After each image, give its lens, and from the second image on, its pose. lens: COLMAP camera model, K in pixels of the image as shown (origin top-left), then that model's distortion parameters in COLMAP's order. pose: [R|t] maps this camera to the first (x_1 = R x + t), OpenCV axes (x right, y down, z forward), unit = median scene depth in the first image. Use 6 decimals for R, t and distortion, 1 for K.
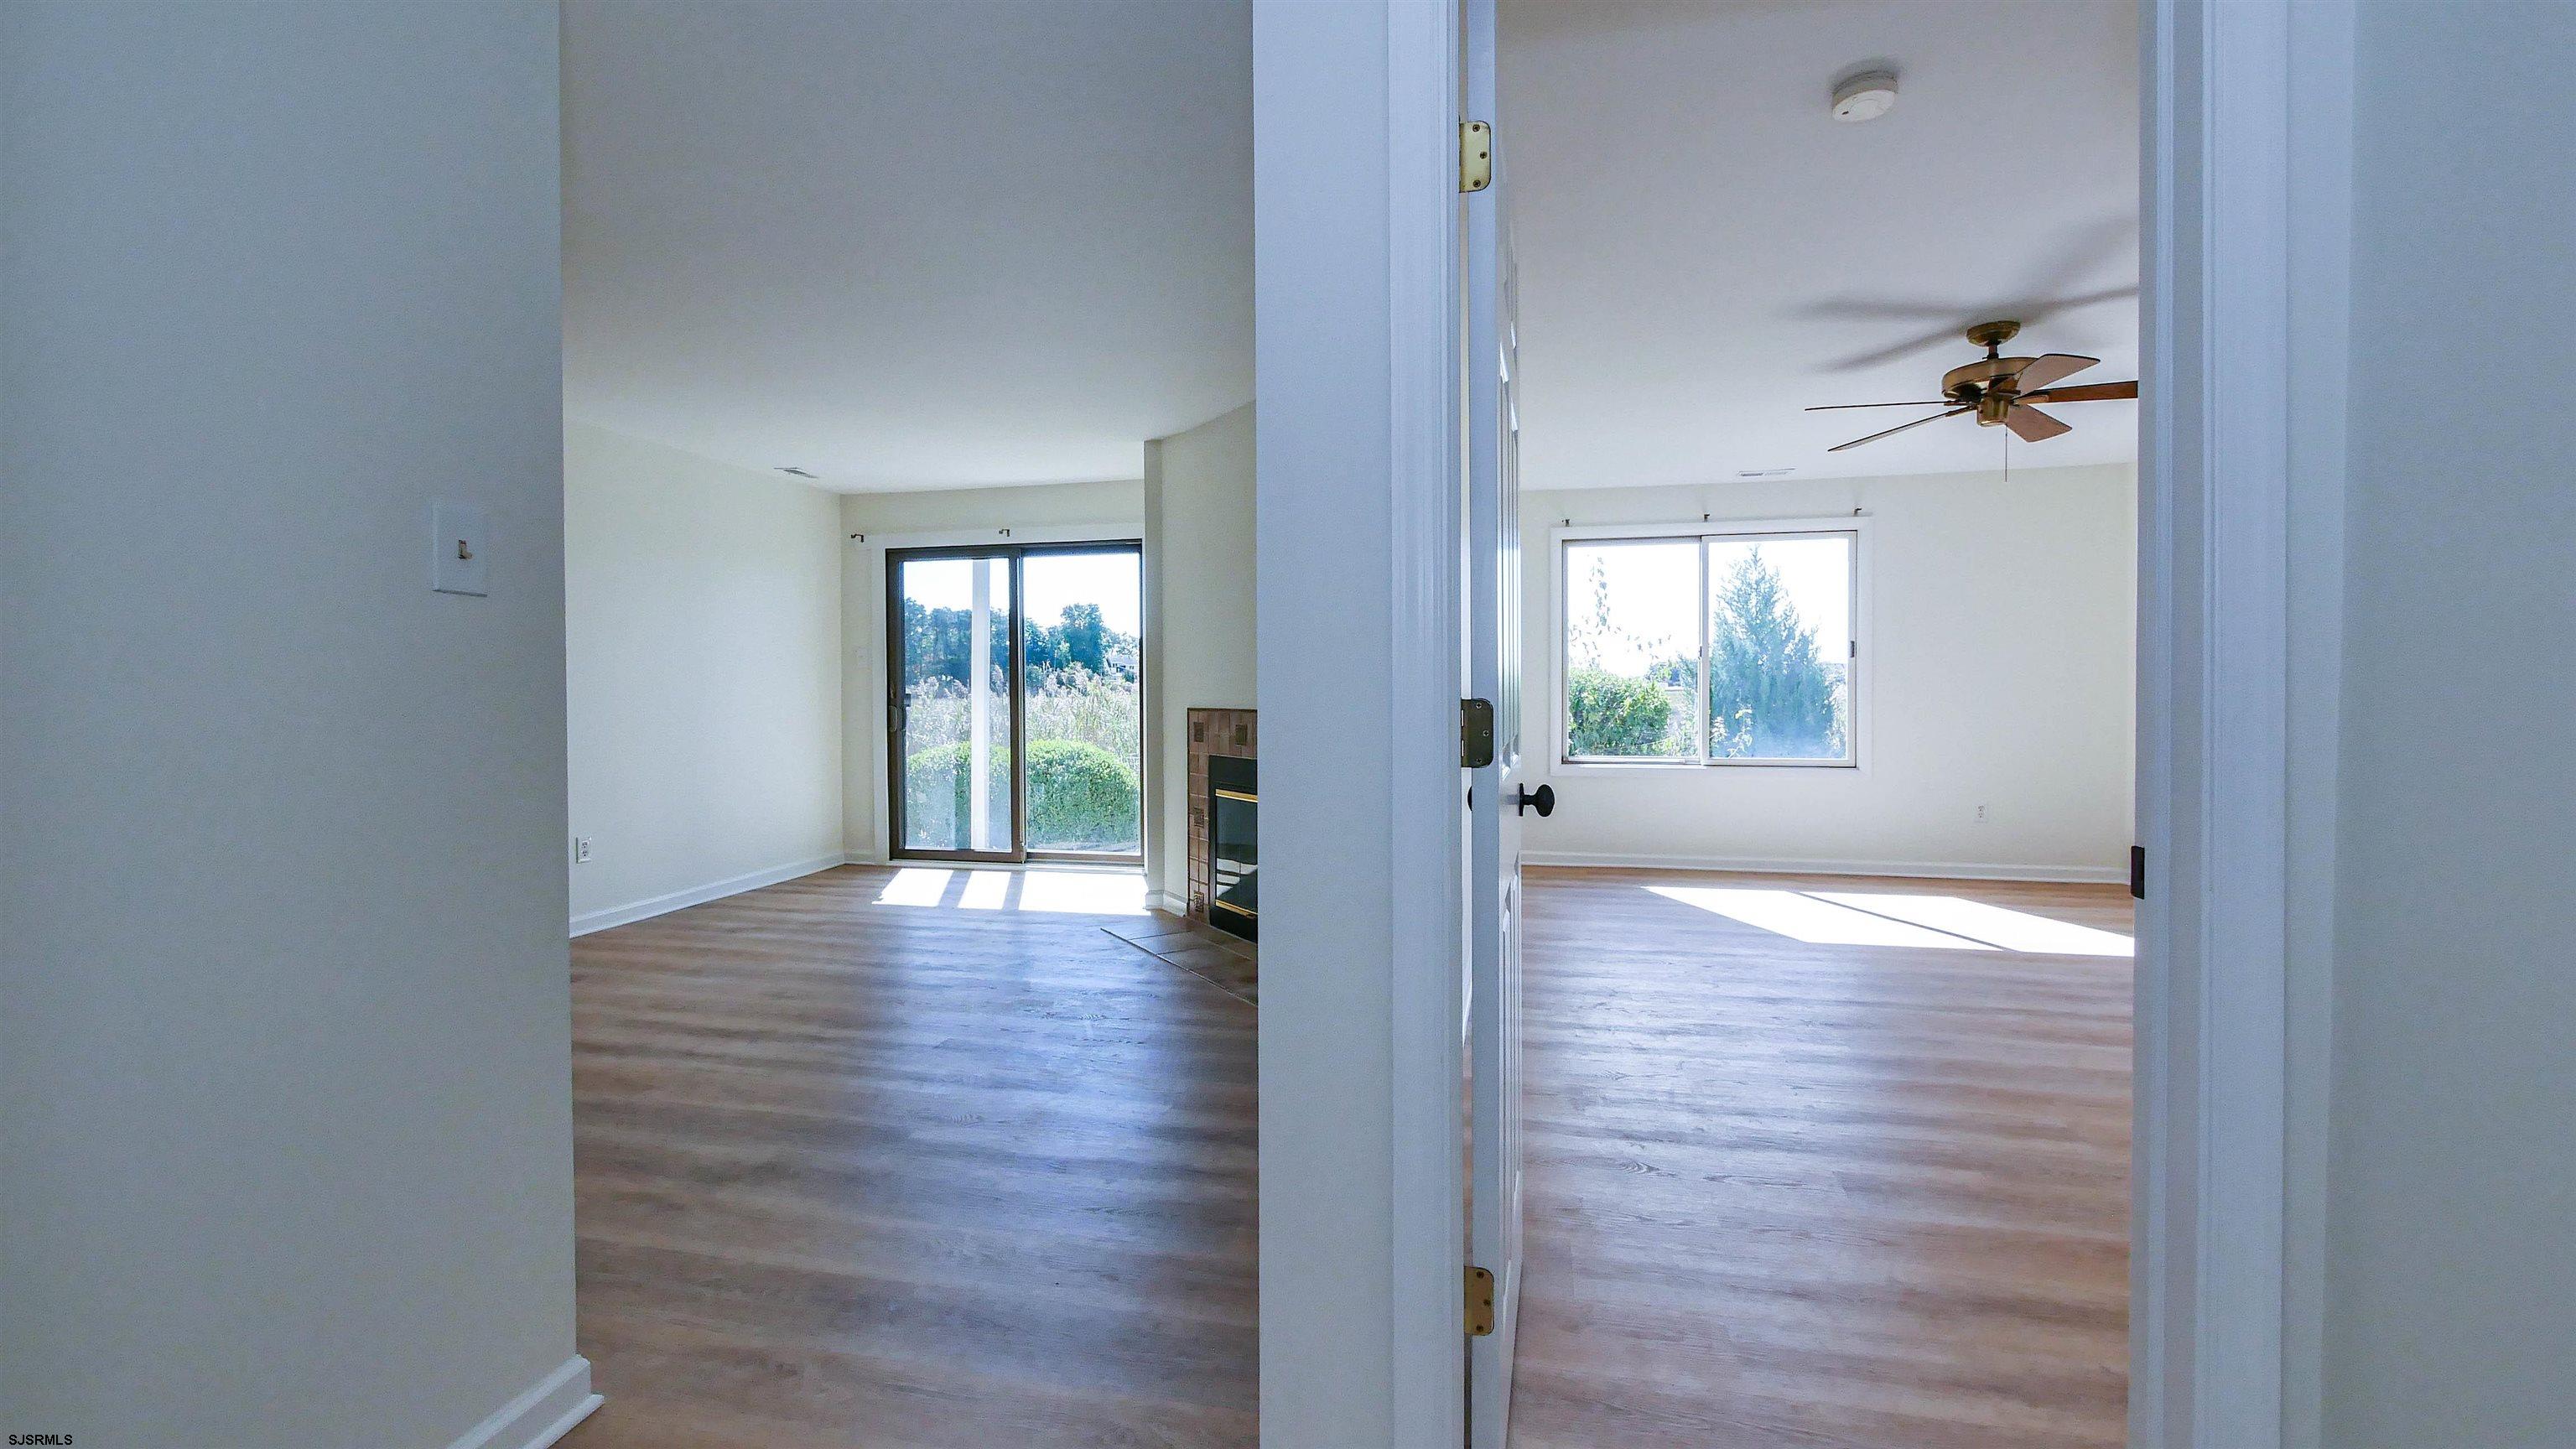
lens RADIAL K [[1062.7, 0, 1282.8], [0, 1062.7, 717.9], [0, 0, 1]] dist [-0.008060, 0.000144]
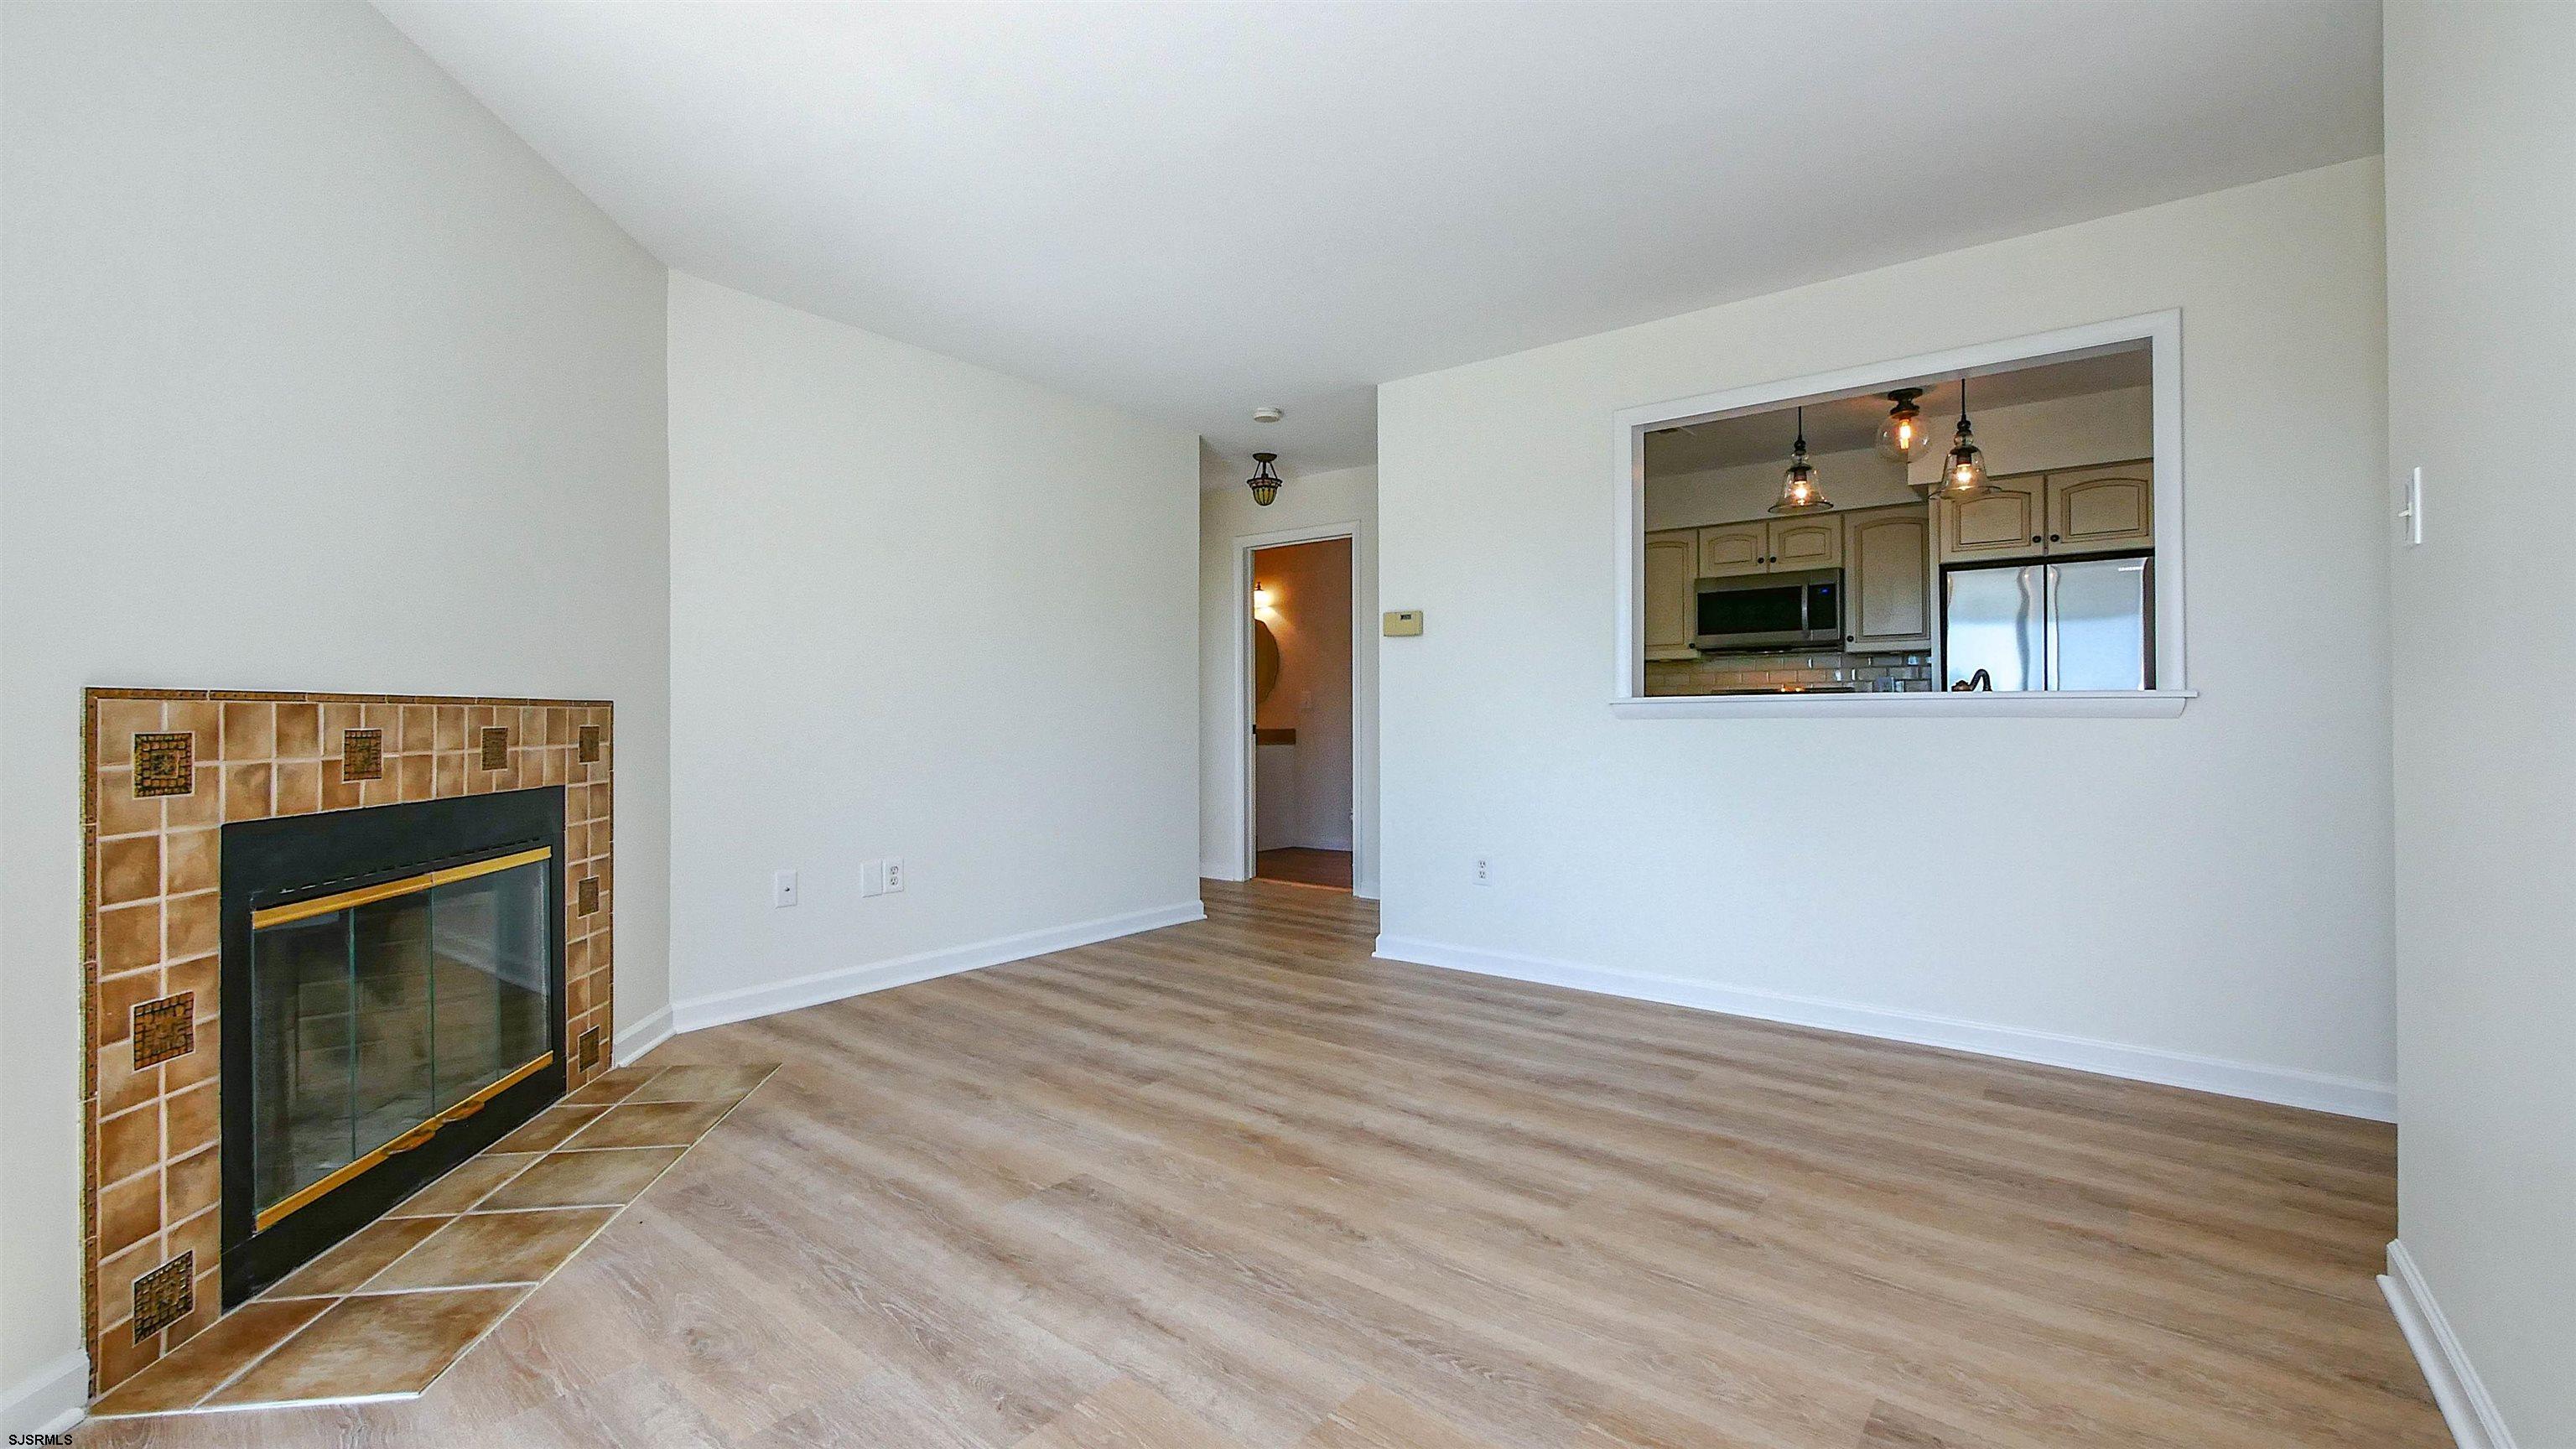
lens RADIAL K [[1062.7, 0, 1301.5], [0, 1062.7, 707.2], [0, 0, 1]] dist [-0.001818, -0.000624]
pose [[-0.908190, 0.009322, 0.418454, -0.408363], [0.016911, 0.999753, 0.014430, -0.002053], [-0.418216, 0.020182, -0.908124, 0.887950]]
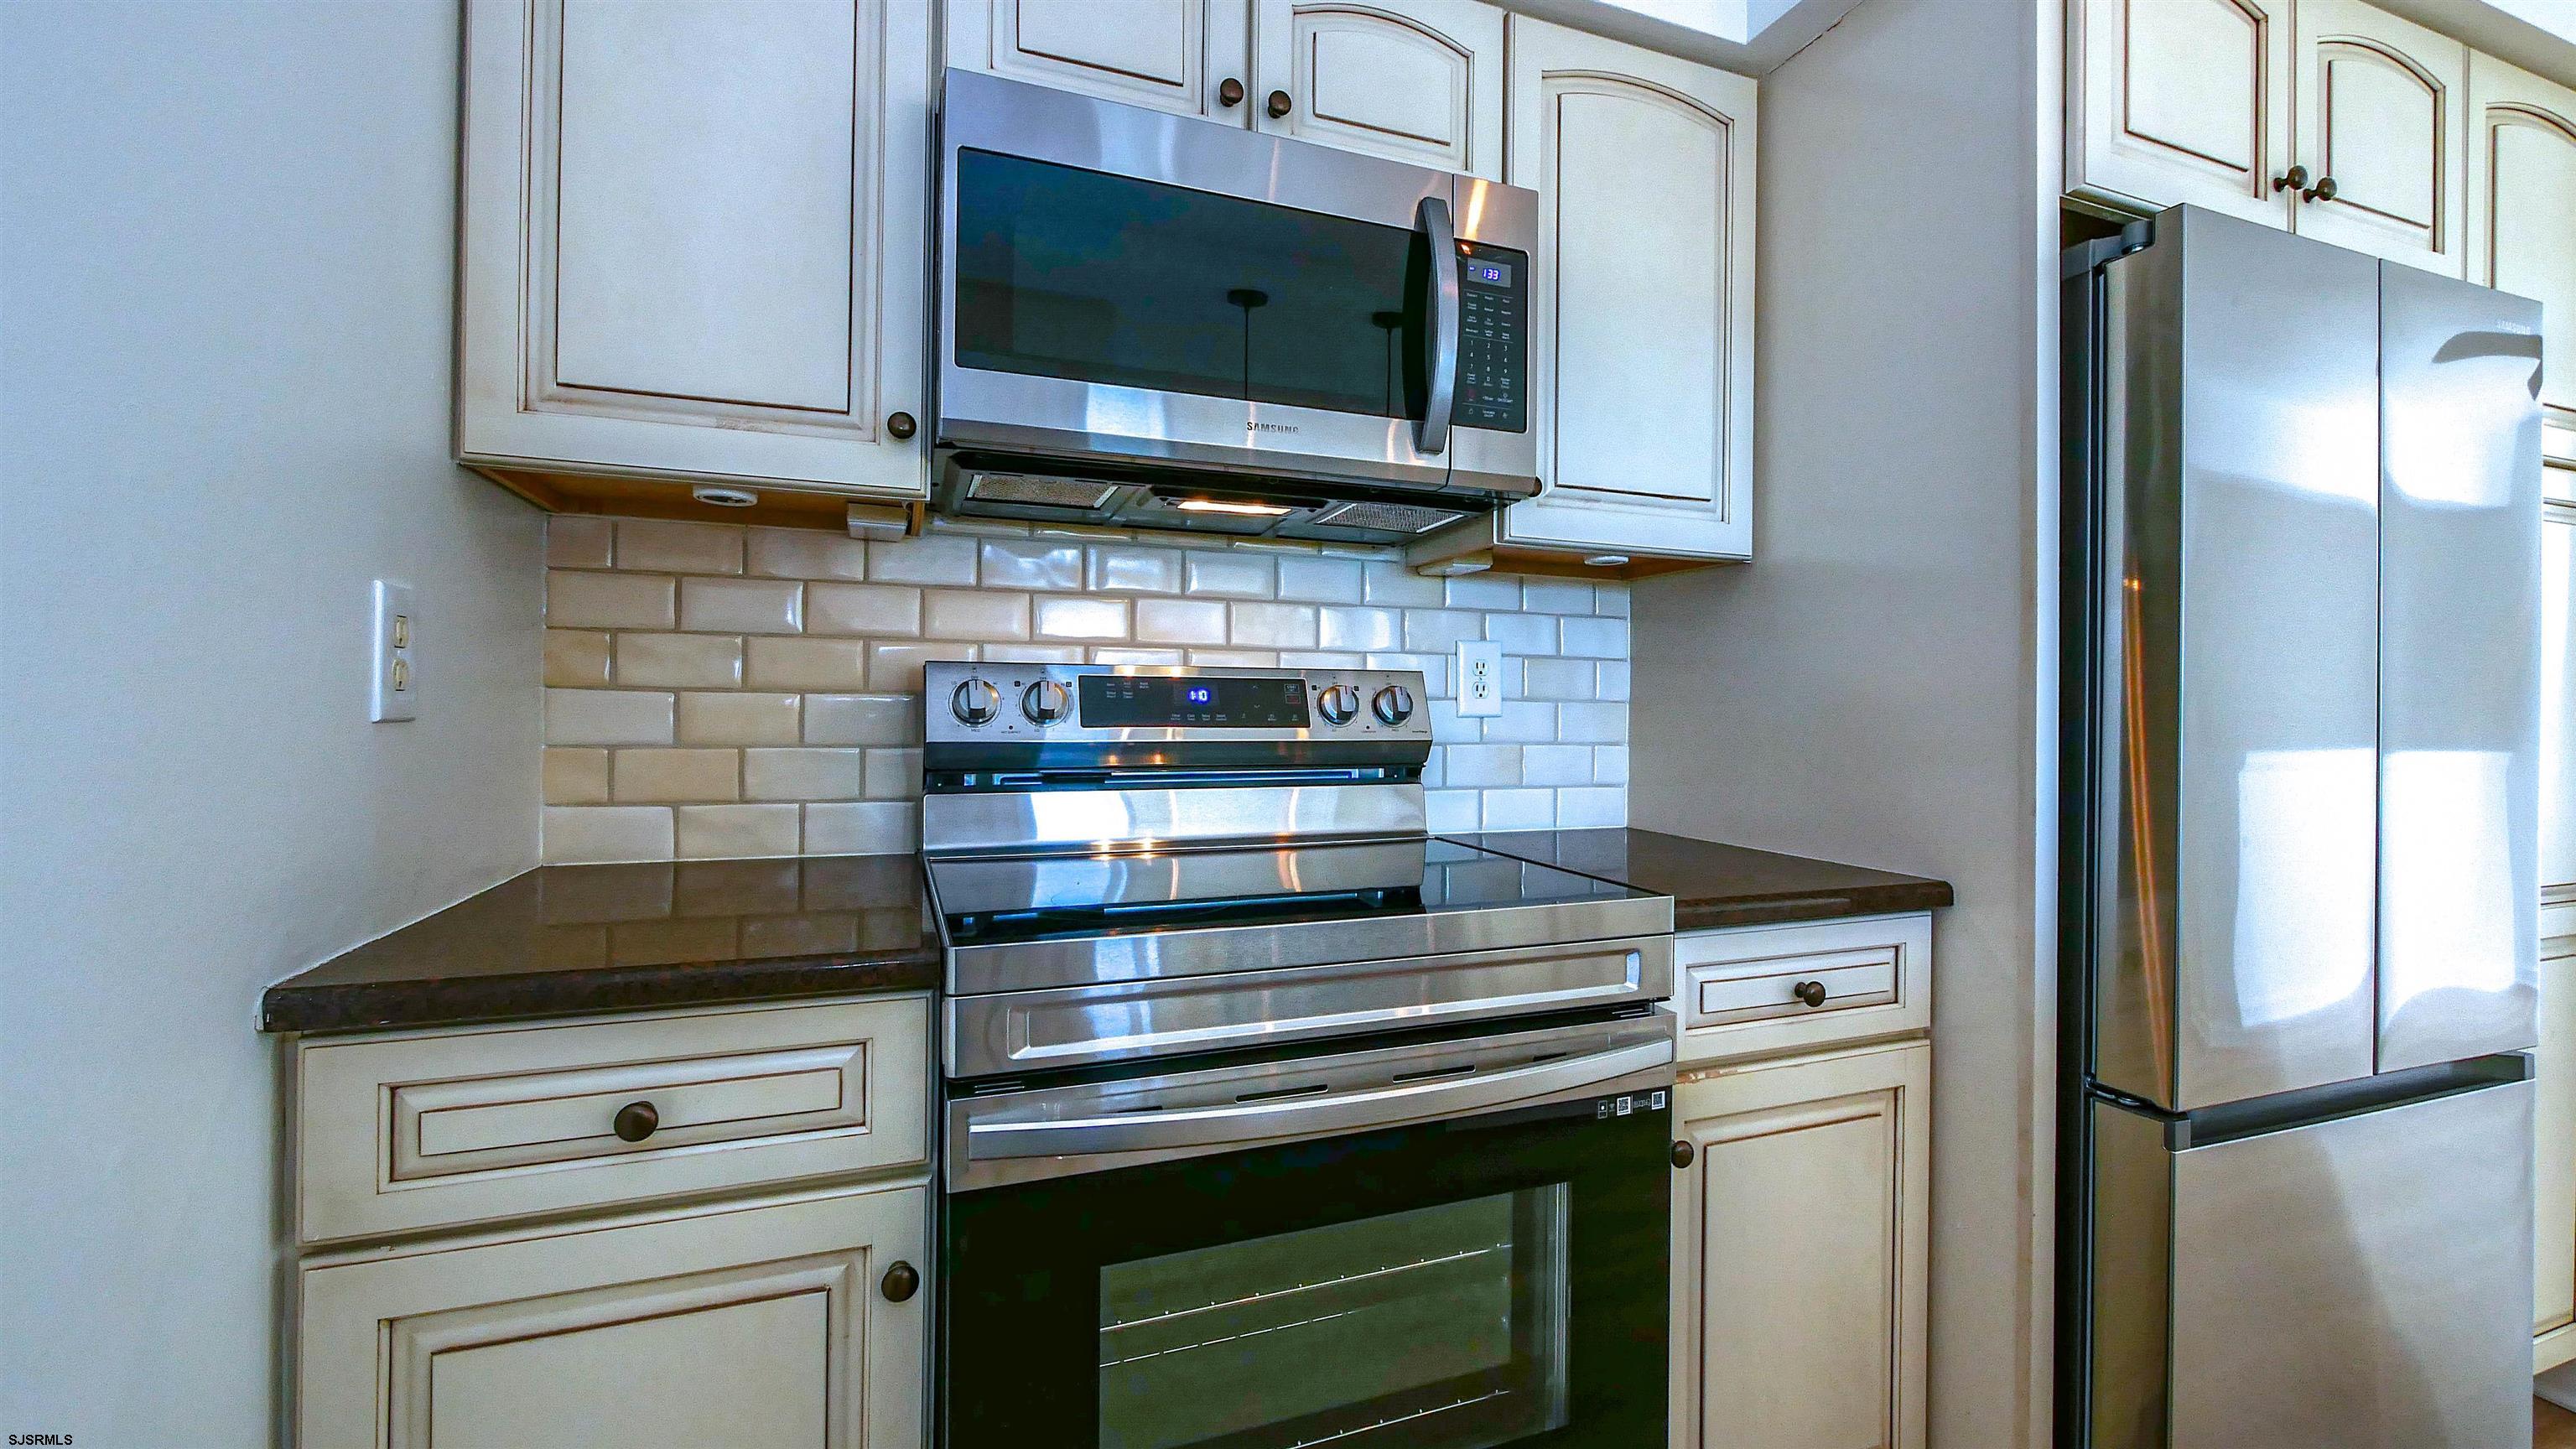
lens RADIAL K [[1060.2, 0, 1293.4], [0, 1060.2, 707.9], [0, 0, 1]] dist [-0.006908, 0.000623]
pose [[-0.836702, -0.009940, -0.547569, -0.288393], [-0.025306, 0.999469, 0.020524, 0.005998], [0.547074, 0.031029, -0.836509, 0.088740]]
